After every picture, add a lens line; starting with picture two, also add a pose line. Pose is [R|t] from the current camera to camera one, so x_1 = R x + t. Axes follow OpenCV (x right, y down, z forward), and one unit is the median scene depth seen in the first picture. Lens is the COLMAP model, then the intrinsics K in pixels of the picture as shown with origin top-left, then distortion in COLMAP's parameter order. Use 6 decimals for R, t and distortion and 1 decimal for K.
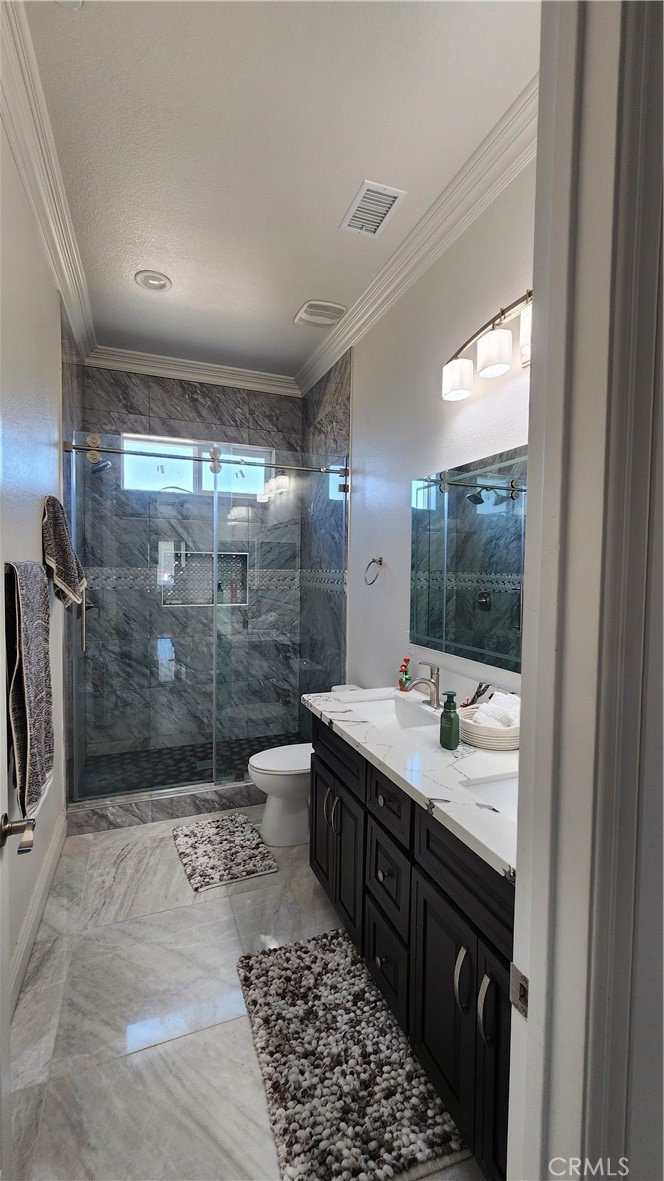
lens RADIAL K [[485.0, 0, 348.5], [0, 485.0, 587.3], [0, 0, 1]] dist [0.002178, 0.000350]
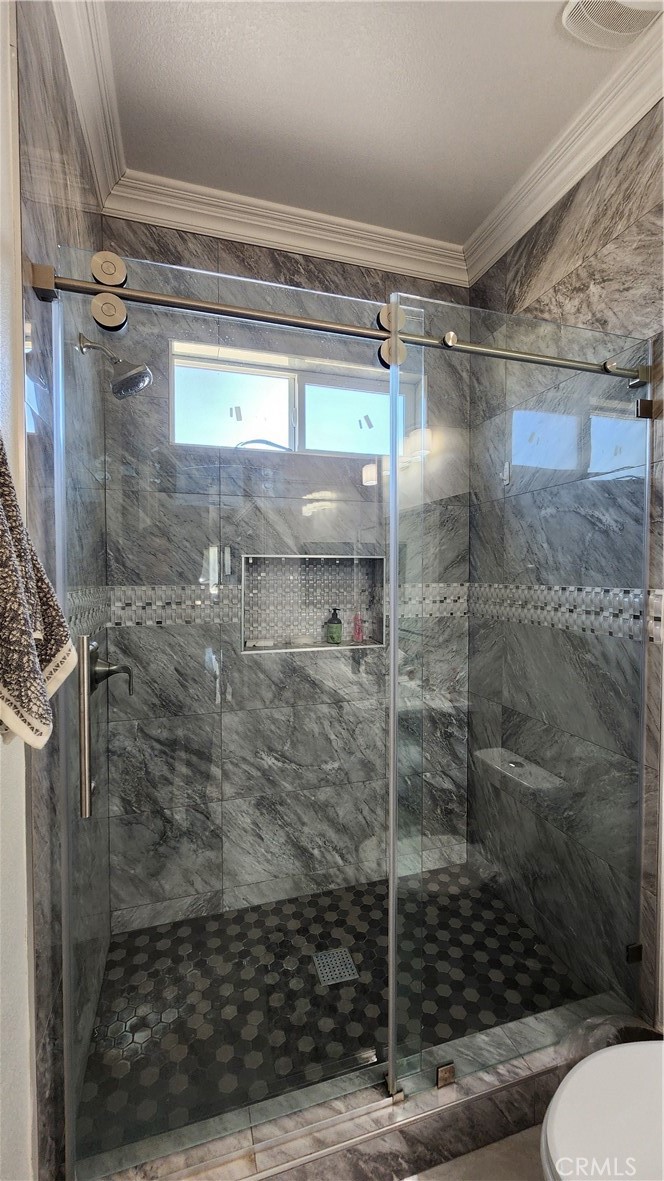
lens RADIAL K [[485.0, 0, 349.0], [0, 485.0, 585.8], [0, 0, 1]] dist [0.002178, 0.000350]
pose [[0.997528, -0.012623, -0.069126, -0.240810], [0.011572, 0.999811, -0.015592, -0.031234], [0.069310, 0.014753, 0.997486, 0.488396]]
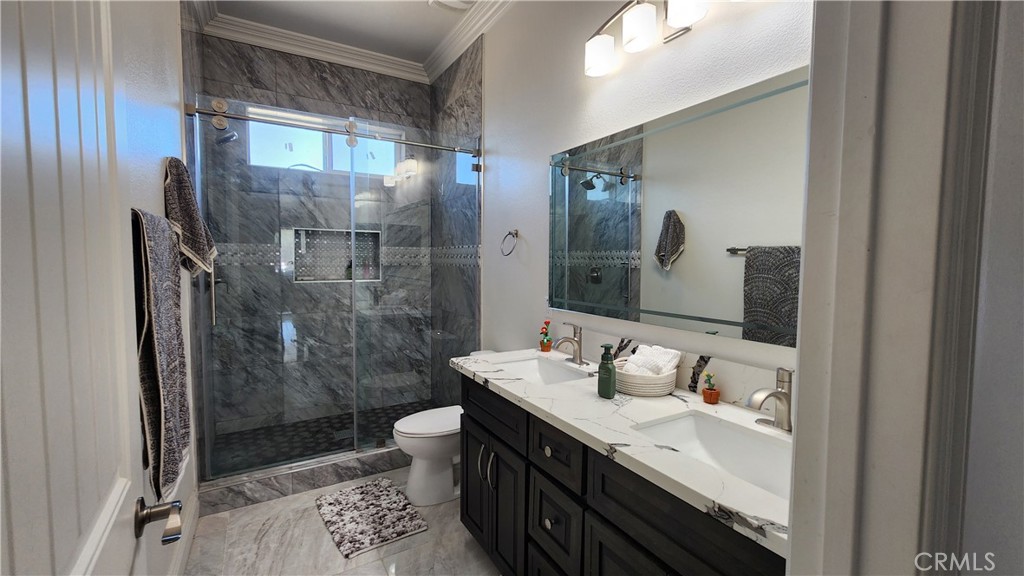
lens RADIAL K [[420.5, 0, 522.7], [0, 420.5, 282.4], [0, 0, 1]] dist [0.002178, 0.000350]
pose [[0.987421, -0.013844, 0.157505, -0.055350], [0.010974, 0.999758, 0.019074, 0.029658], [-0.157731, -0.017106, 0.987334, 0.062240]]
